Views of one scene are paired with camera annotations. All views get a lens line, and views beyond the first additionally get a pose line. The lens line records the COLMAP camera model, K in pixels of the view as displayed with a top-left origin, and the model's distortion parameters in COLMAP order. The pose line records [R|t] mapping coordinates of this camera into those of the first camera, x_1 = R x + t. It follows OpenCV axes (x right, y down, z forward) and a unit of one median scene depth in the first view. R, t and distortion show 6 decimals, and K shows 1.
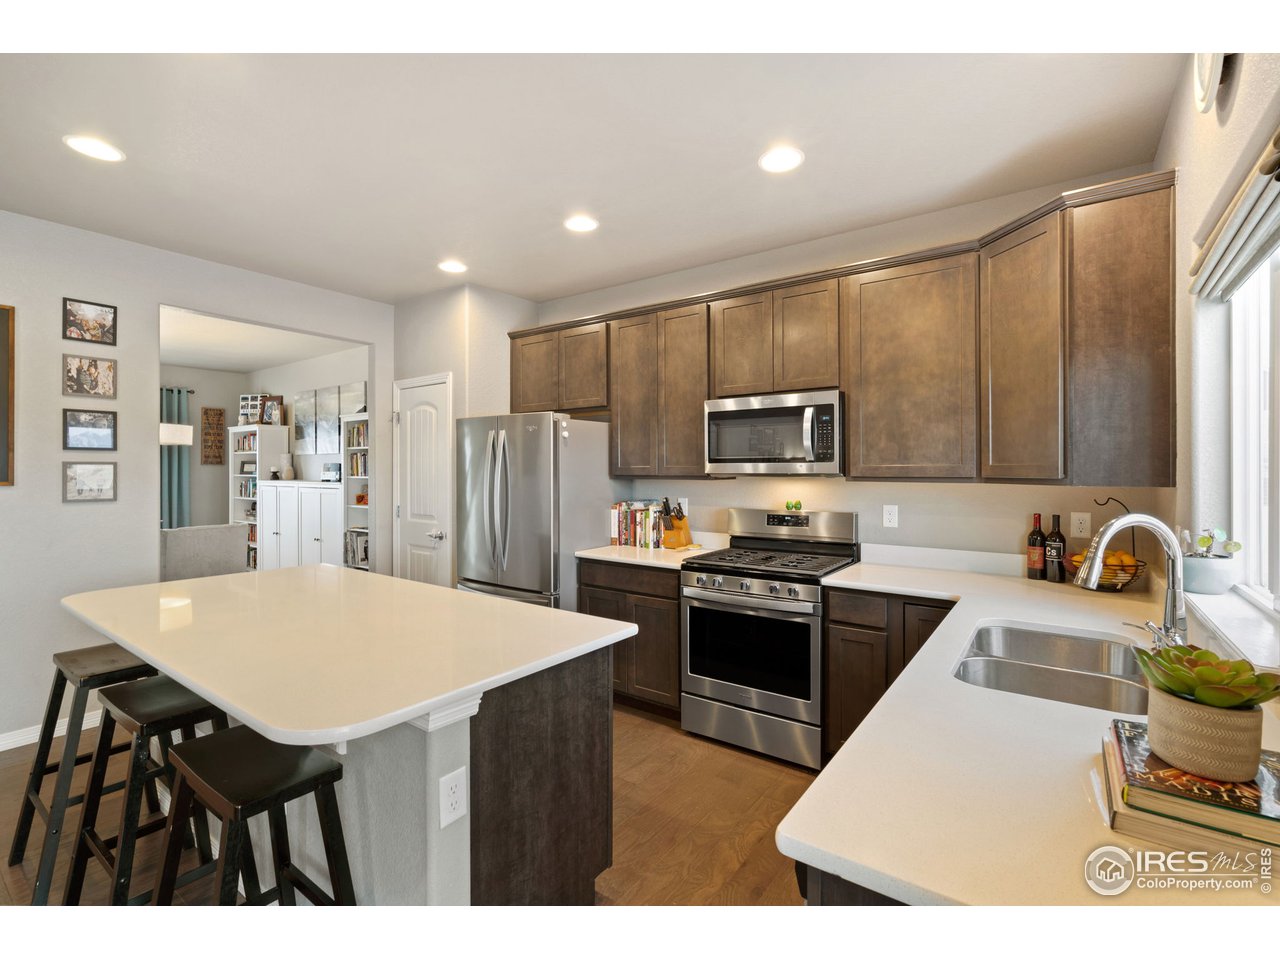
lens RADIAL K [[581.7, 0, 641.5], [0, 581.7, 470.9], [0, 0, 1]] dist [-0.002062, 0.000368]
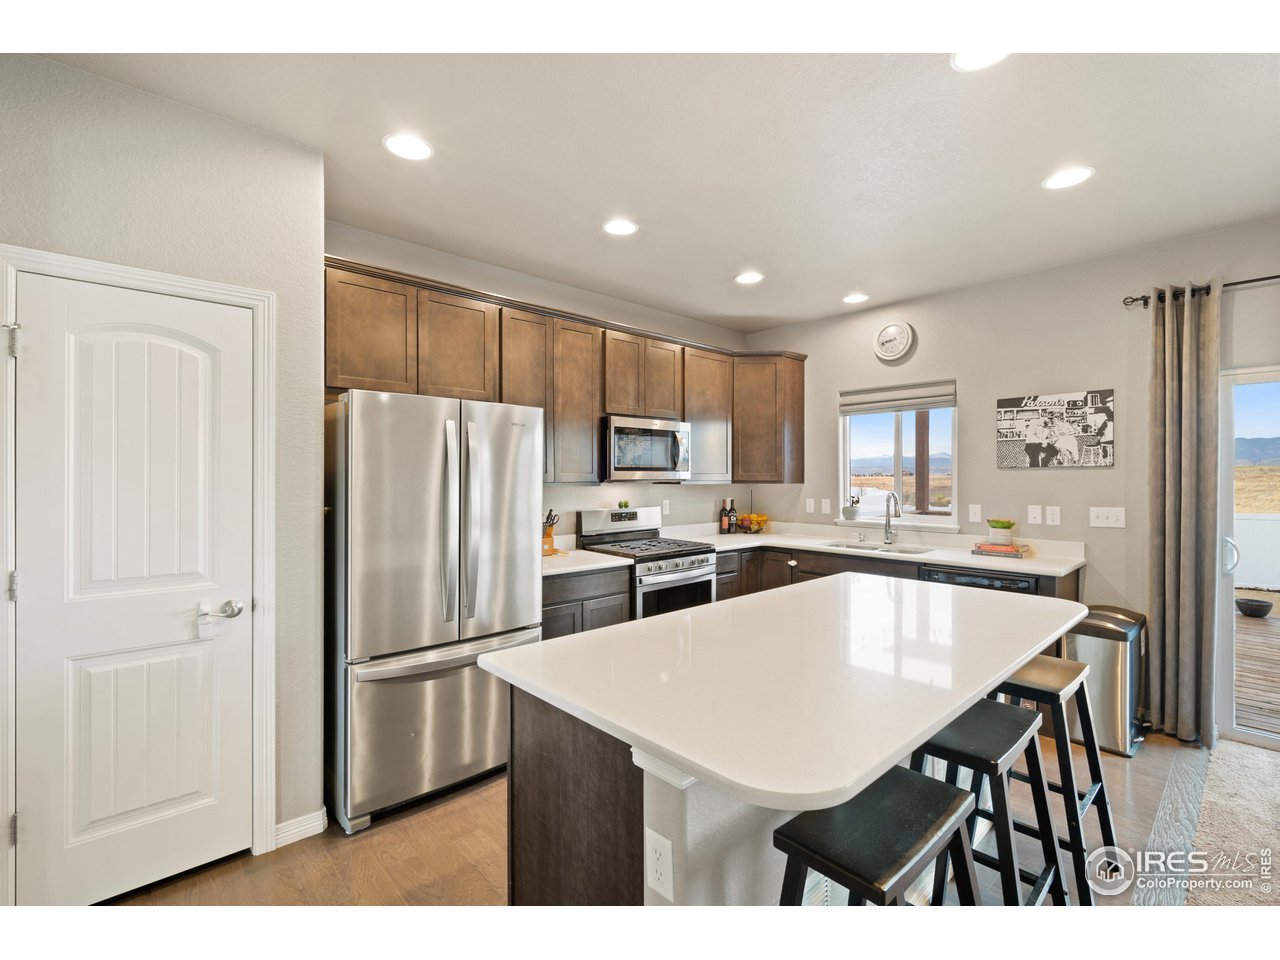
lens RADIAL K [[581.7, 0, 629.2], [0, 581.7, 474.5], [0, 0, 1]] dist [-0.002062, 0.000368]
pose [[0.216531, -0.001364, 0.976275, -0.895590], [0.000499, 0.999999, 0.001287, -0.006849], [-0.976276, 0.000209, 0.216532, 0.648176]]
